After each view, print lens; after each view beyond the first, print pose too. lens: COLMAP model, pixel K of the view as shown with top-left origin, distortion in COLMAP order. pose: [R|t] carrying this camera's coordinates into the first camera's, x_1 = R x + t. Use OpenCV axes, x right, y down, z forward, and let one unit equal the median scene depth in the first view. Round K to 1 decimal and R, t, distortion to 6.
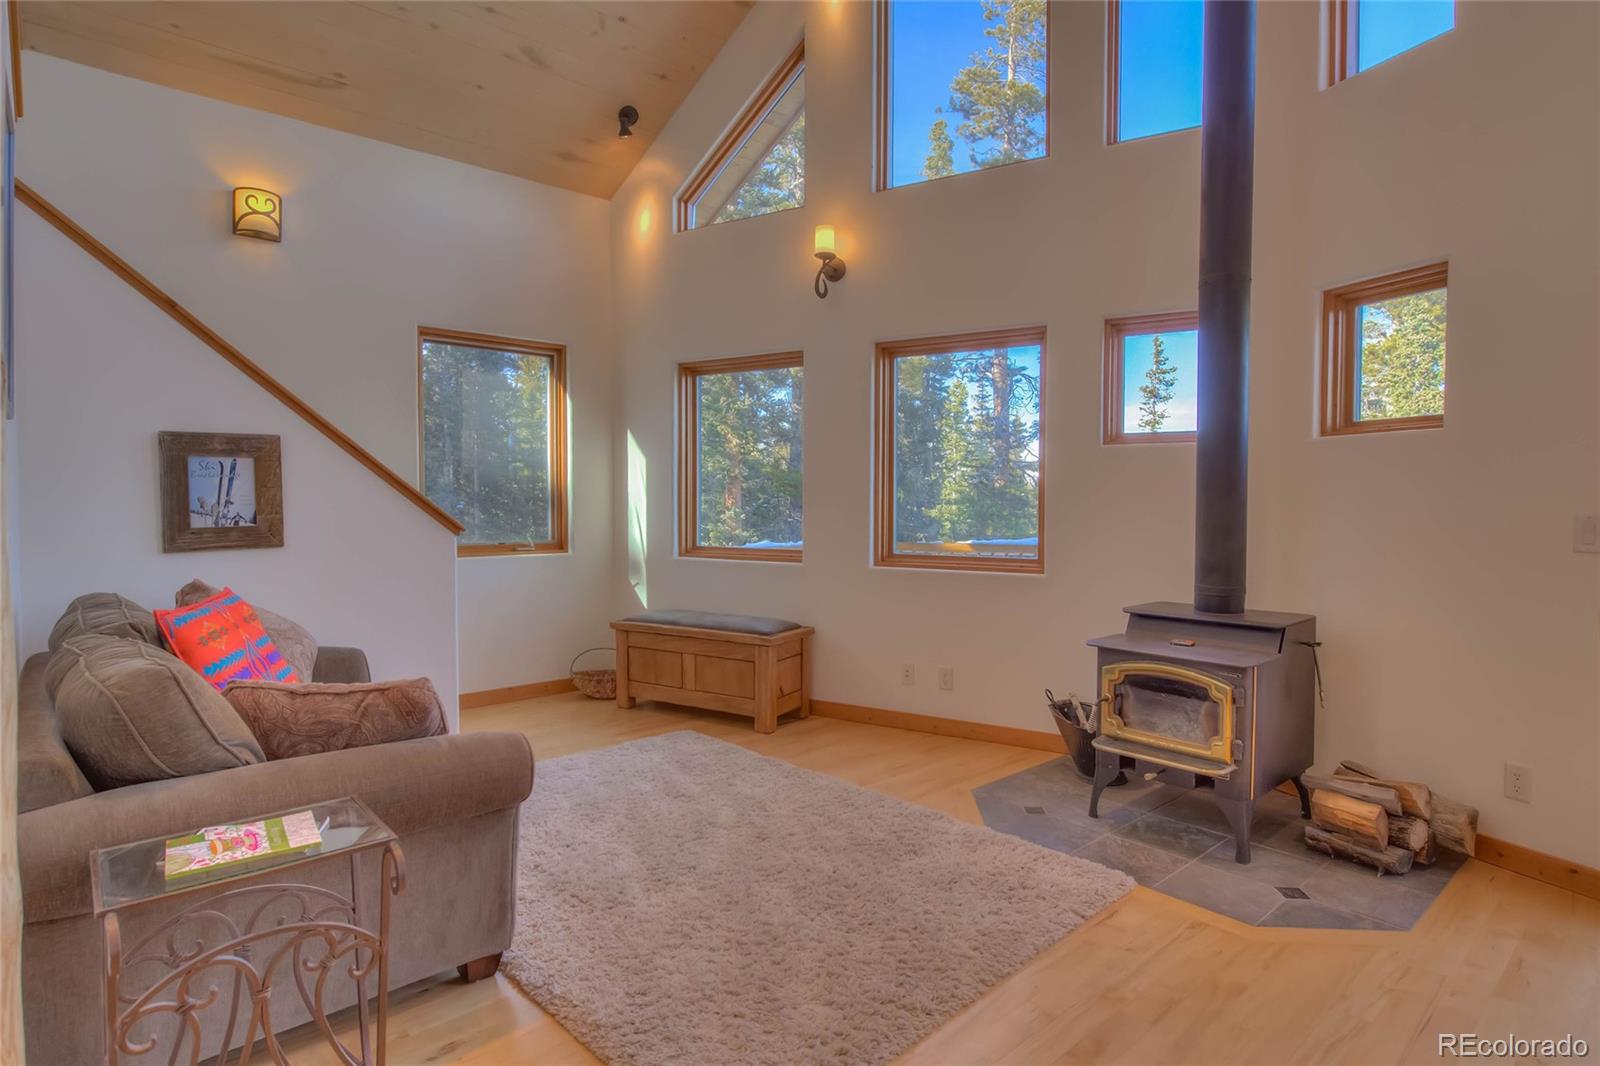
lens RADIAL K [[840.9, 0, 791.0], [0, 840.9, 527.9], [0, 0, 1]] dist [-0.005218, 0.000254]
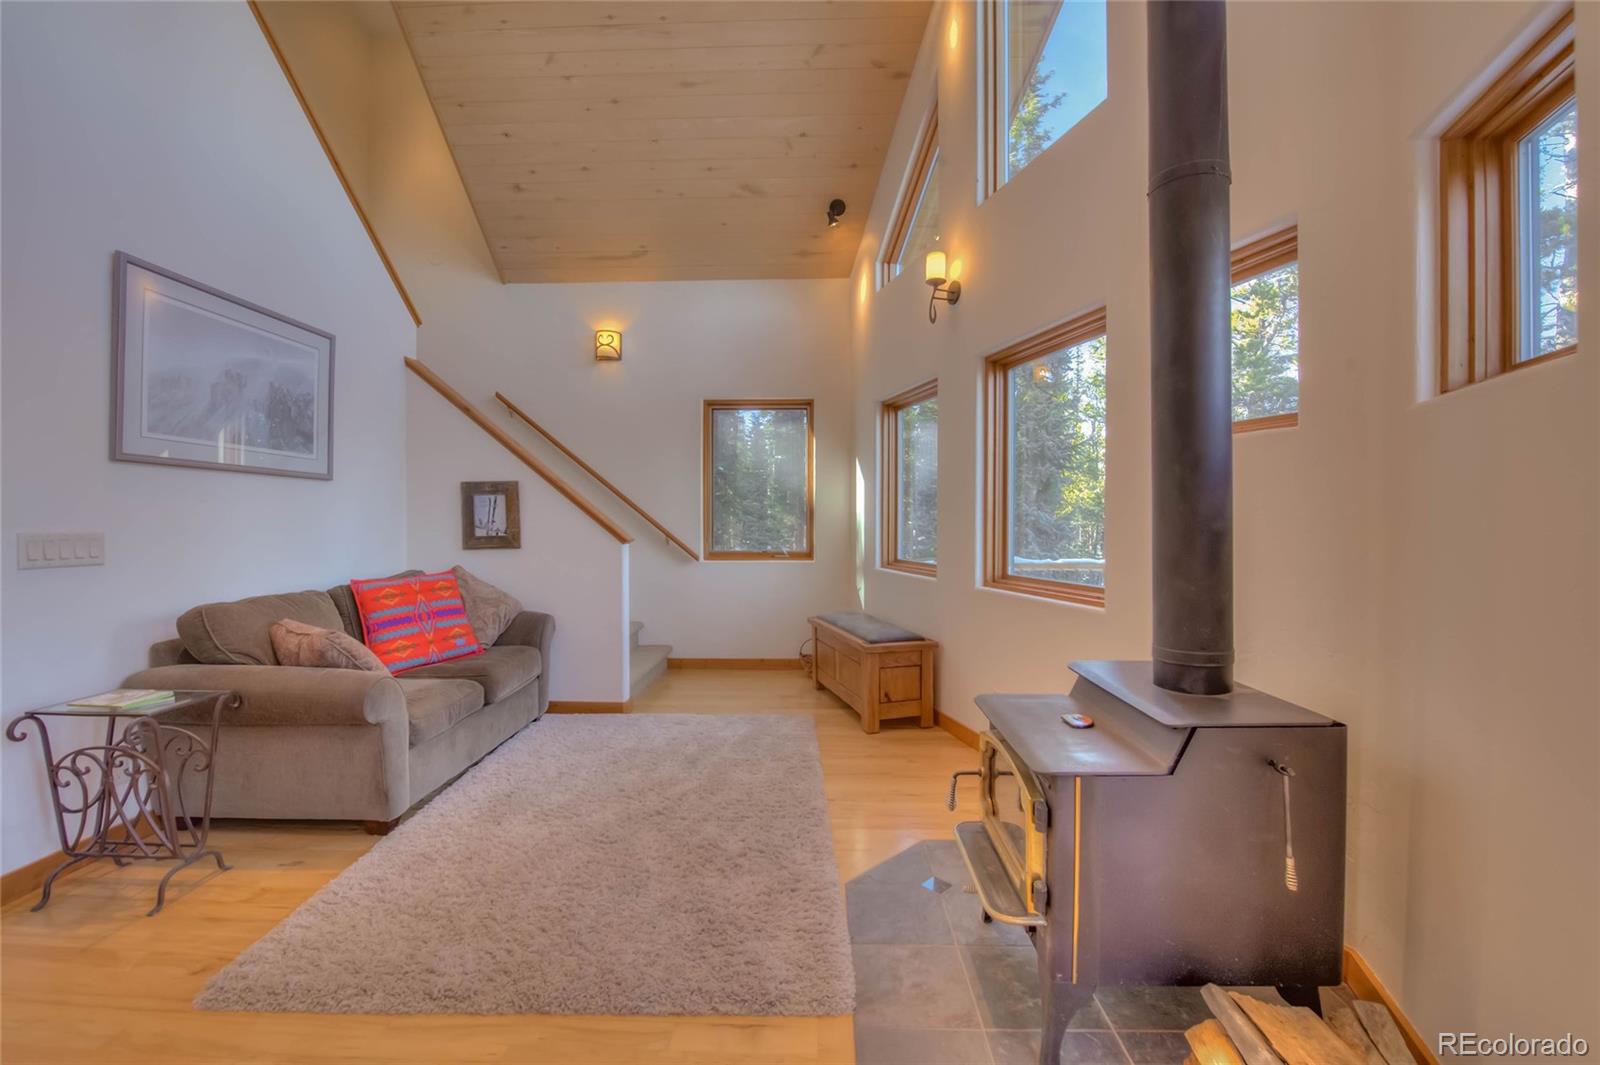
lens RADIAL K [[651.0, 0, 802.8], [0, 651.0, 527.5], [0, 0, 1]] dist [-0.015500, -0.001318]
pose [[0.730004, 0.004100, -0.683431, 0.460360], [-0.018711, 0.999727, -0.013989, -0.007633], [0.683187, 0.023000, 0.729881, 0.308539]]
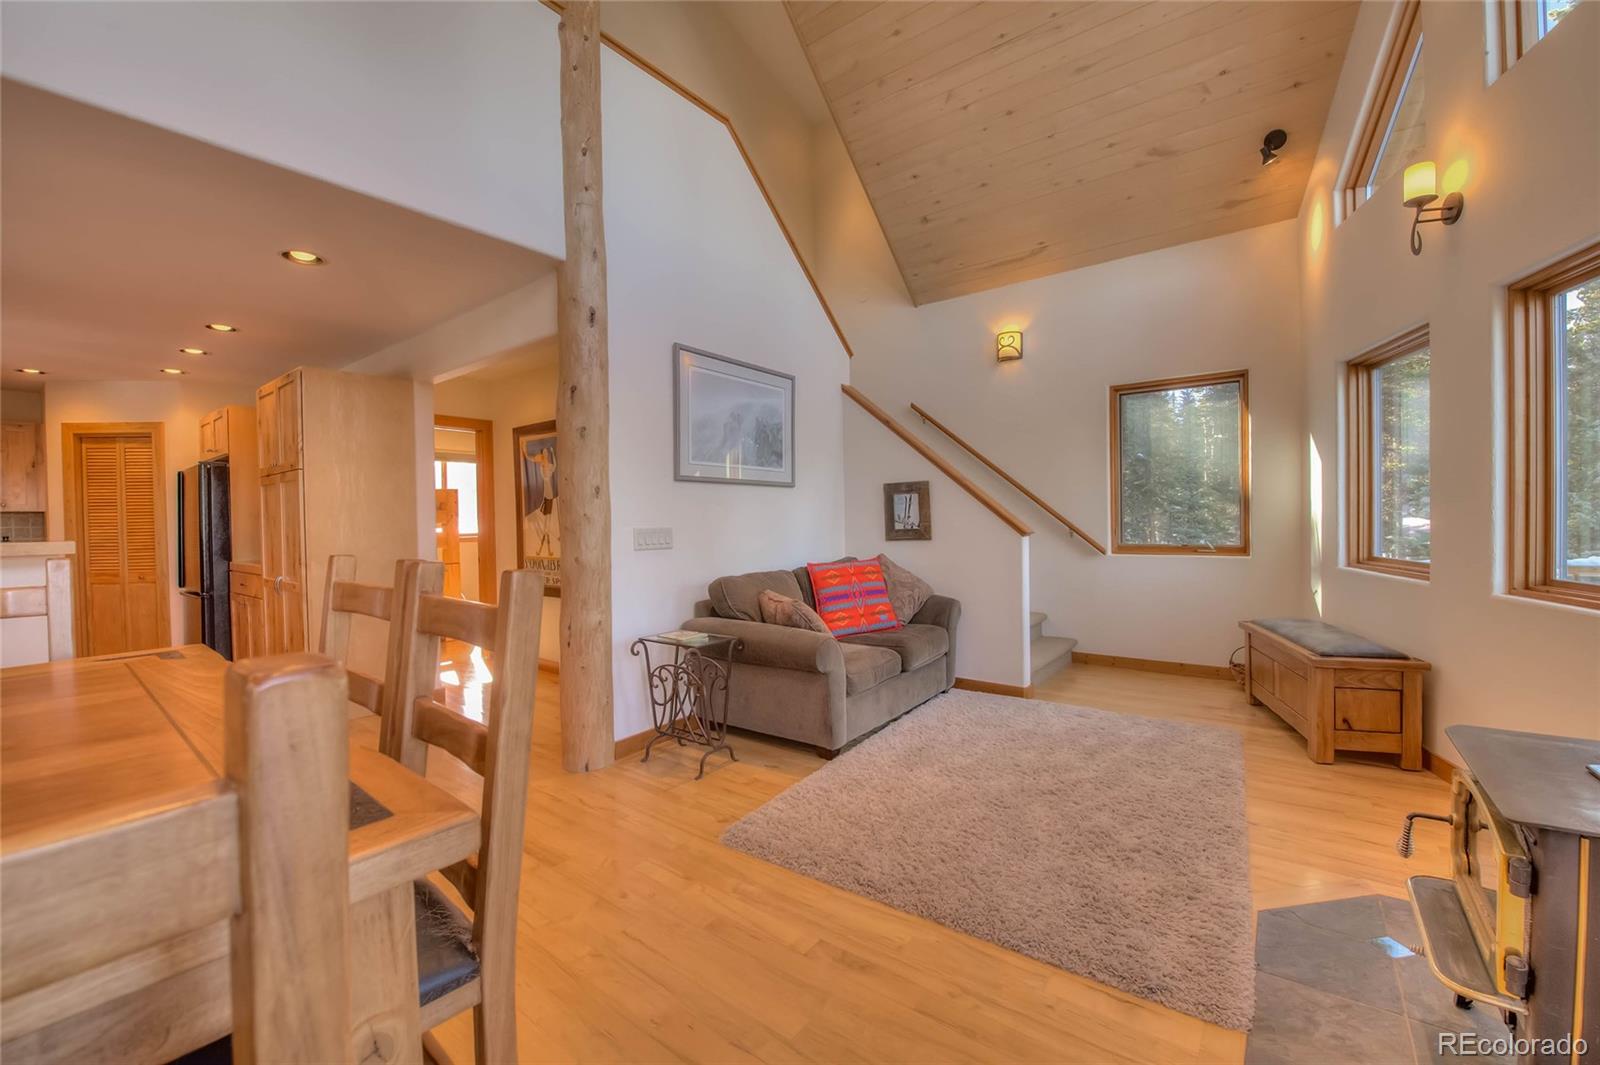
lens RADIAL K [[651.0, 0, 797.8], [0, 651.0, 524.8], [0, 0, 1]] dist [-0.015500, -0.001318]
pose [[0.192137, 0.004254, -0.981359, 0.520104], [-0.012978, 0.999914, 0.001794, -0.006945], [0.981282, 0.012391, 0.192176, 0.296571]]
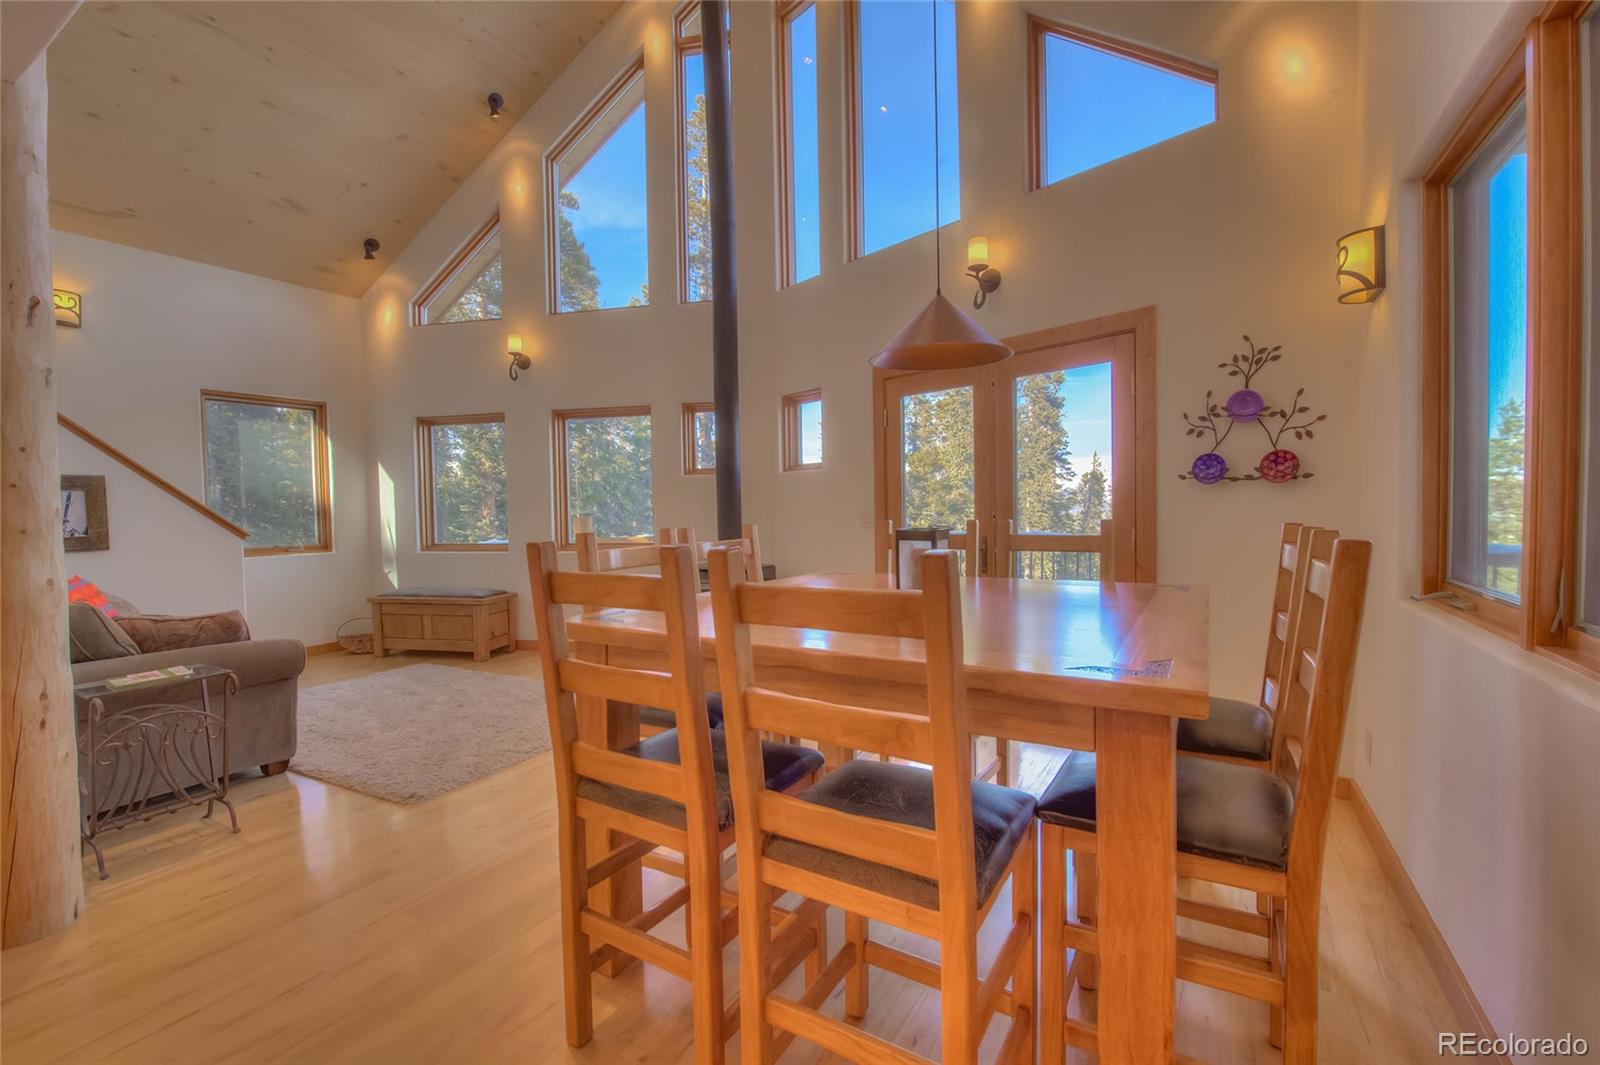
lens RADIAL K [[694.0, 0, 804.6], [0, 694.0, 529.4], [0, 0, 1]] dist [-0.014777, -0.002097]
pose [[0.945389, -0.029151, 0.324638, 0.119974], [0.029043, 0.999565, 0.005179, 0.010974], [-0.324647, 0.004533, 0.945824, -0.380664]]
